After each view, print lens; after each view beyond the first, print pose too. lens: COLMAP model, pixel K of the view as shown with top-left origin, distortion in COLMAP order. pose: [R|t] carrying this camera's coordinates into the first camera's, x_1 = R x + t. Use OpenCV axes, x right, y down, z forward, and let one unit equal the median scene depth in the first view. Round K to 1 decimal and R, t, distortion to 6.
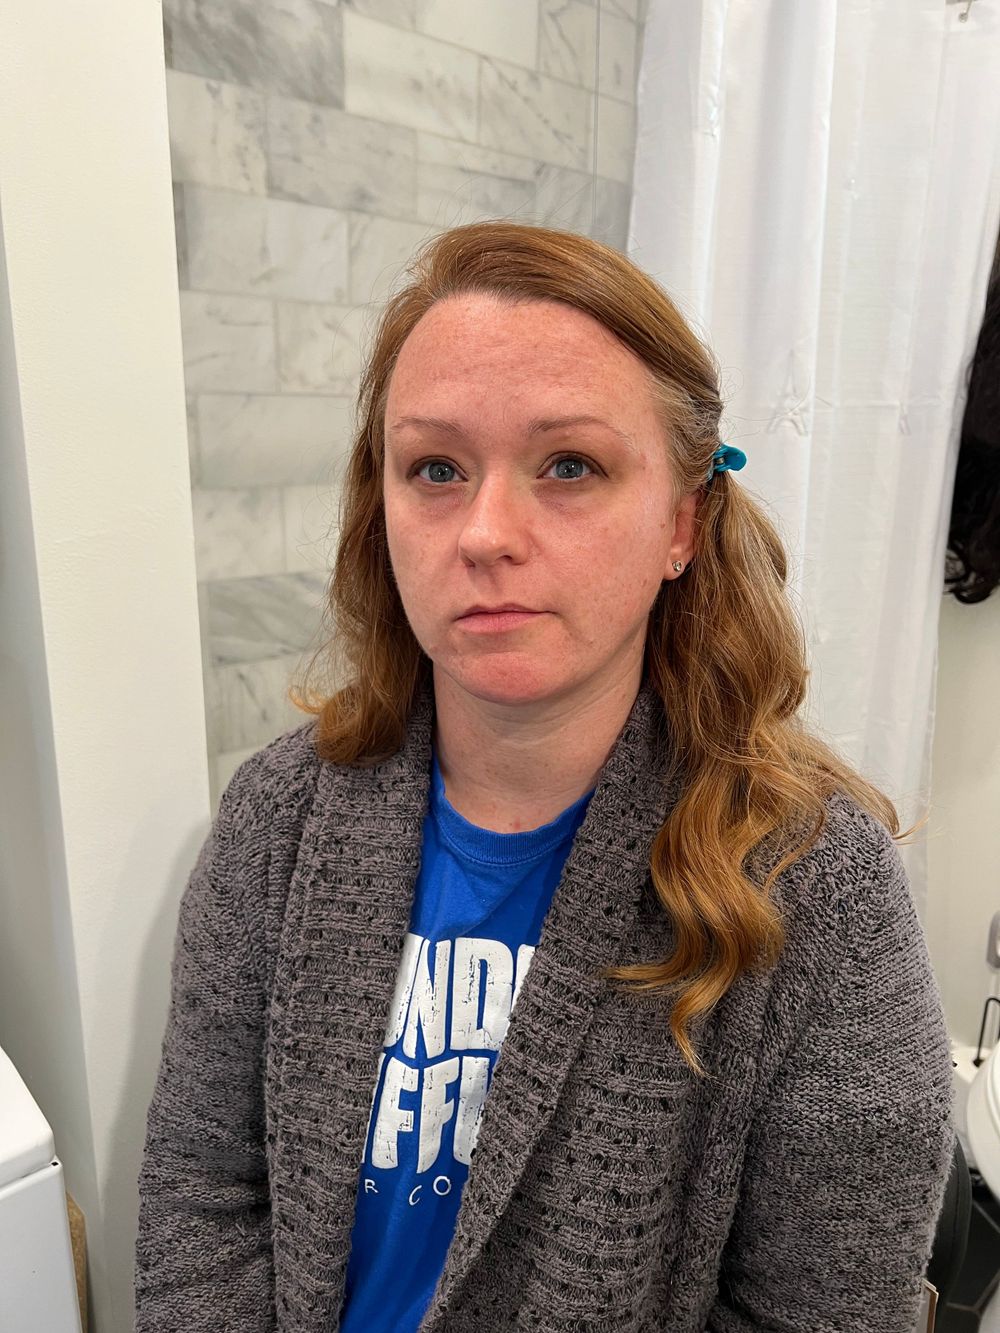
lens RADIAL K [[1013.3, 0, 499.2], [0, 1013.3, 662.0], [0, 0, 1]] dist [0.029271, -0.032878]
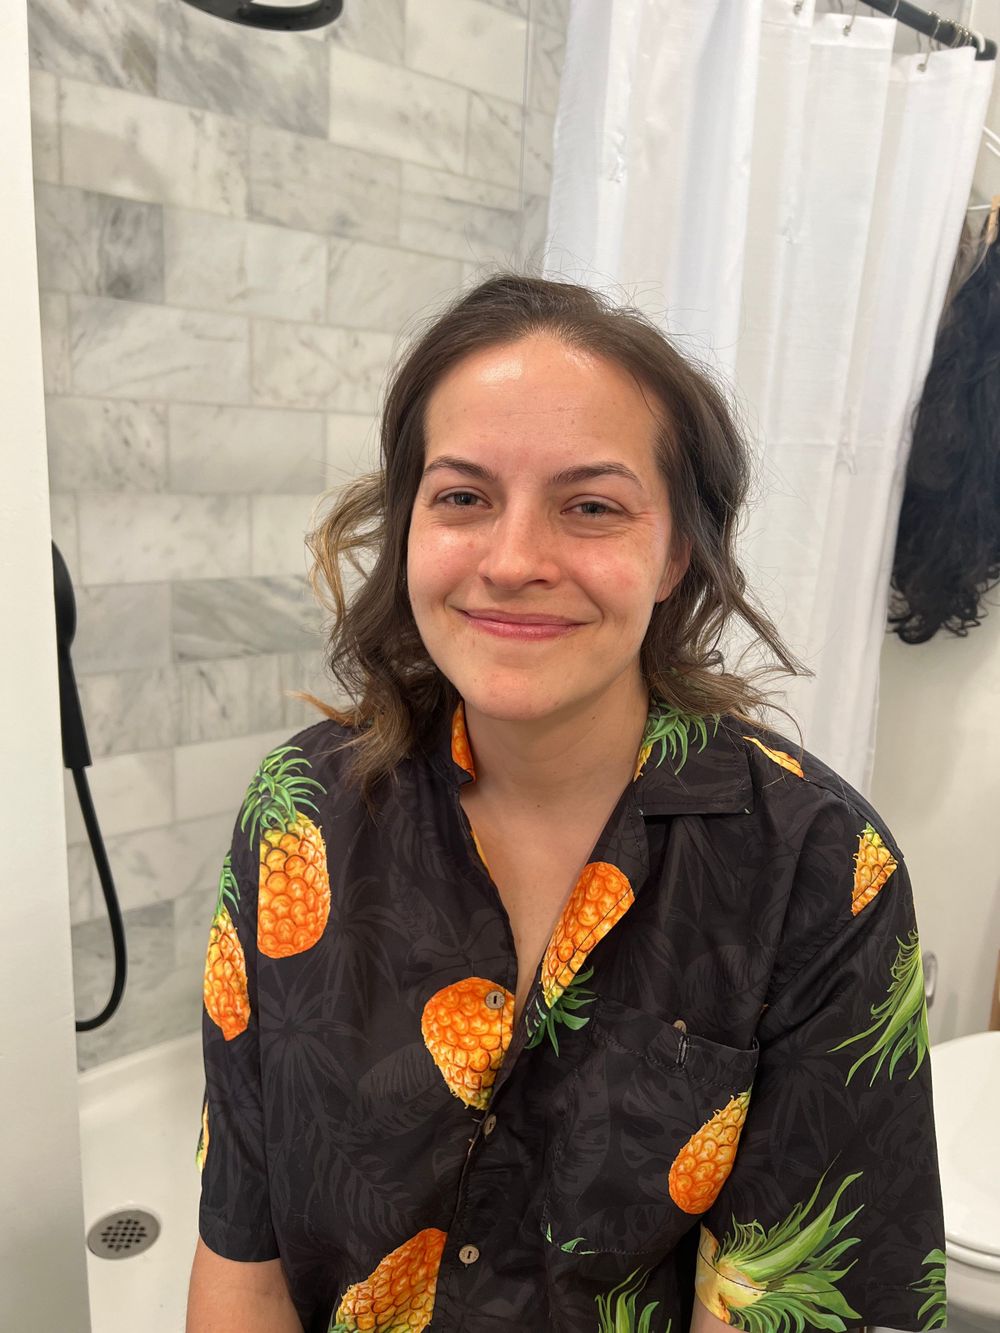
lens RADIAL K [[1013.3, 0, 504.2], [0, 1013.3, 671.5], [0, 0, 1]] dist [0.029271, -0.032878]
pose [[0.996679, 0.059170, -0.055948, 0.119677], [-0.059662, 0.998193, -0.007165, 0.001466], [0.055423, 0.010479, 0.998408, -0.031427]]
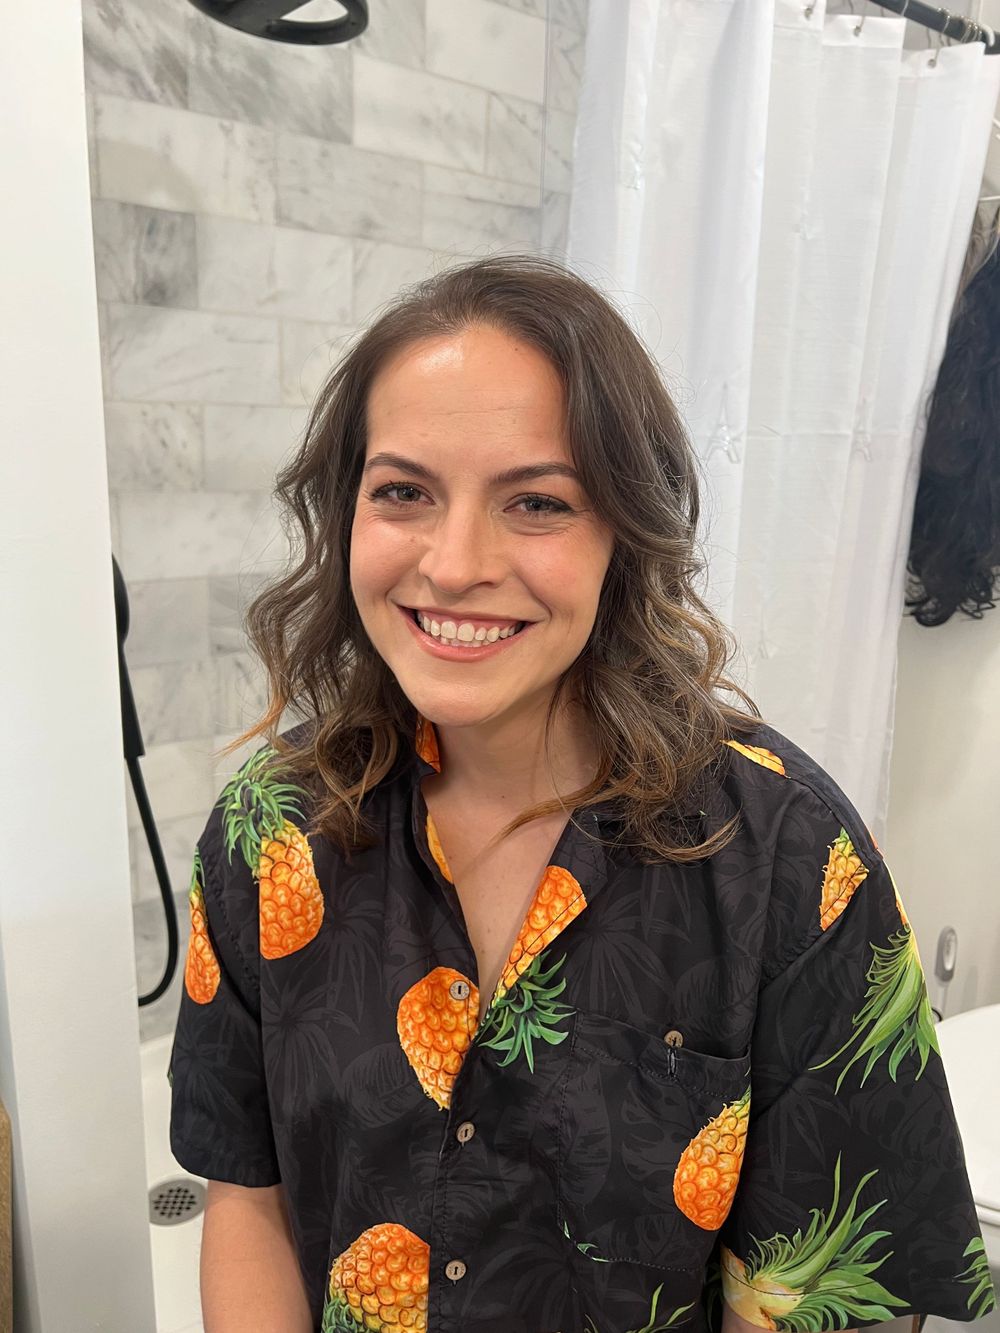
lens RADIAL K [[1013.3, 0, 506.5], [0, 1013.3, 664.0], [0, 0, 1]] dist [0.029271, -0.032878]
pose [[0.996180, 0.046080, -0.074175, 0.116015], [-0.045959, 0.998938, 0.003344, -0.003169], [0.074251, 0.000078, 0.997240, -0.064621]]
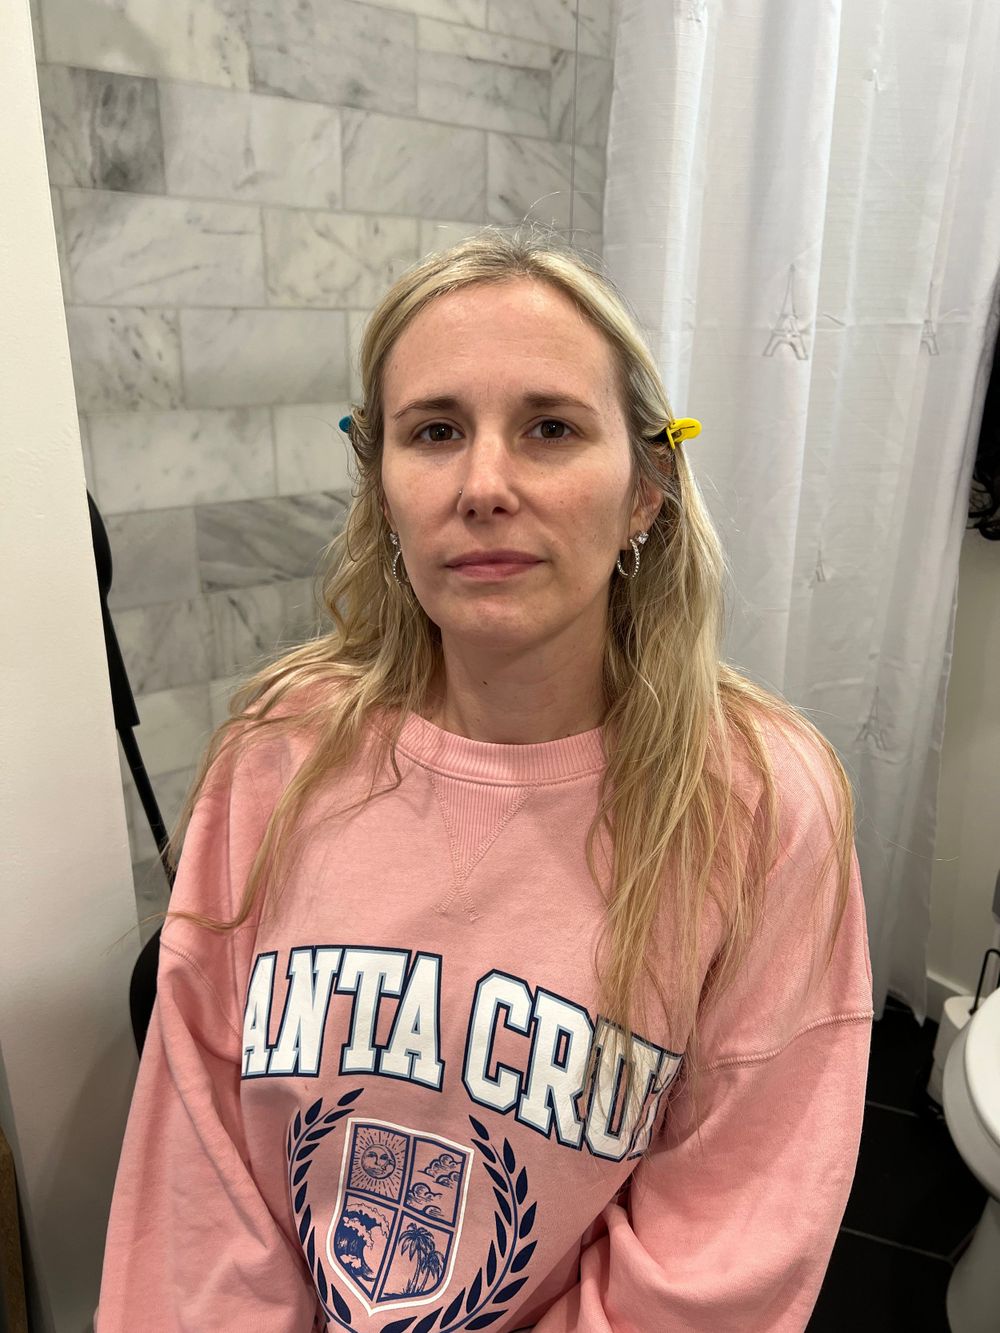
lens RADIAL K [[1013.3, 0, 501.4], [0, 1013.3, 664.5], [0, 0, 1]] dist [0.029271, -0.032878]
pose [[0.998003, 0.023608, -0.058588, 0.067690], [-0.018198, 0.995665, 0.091210, -0.020740], [0.060487, -0.089961, 0.994107, 0.030696]]
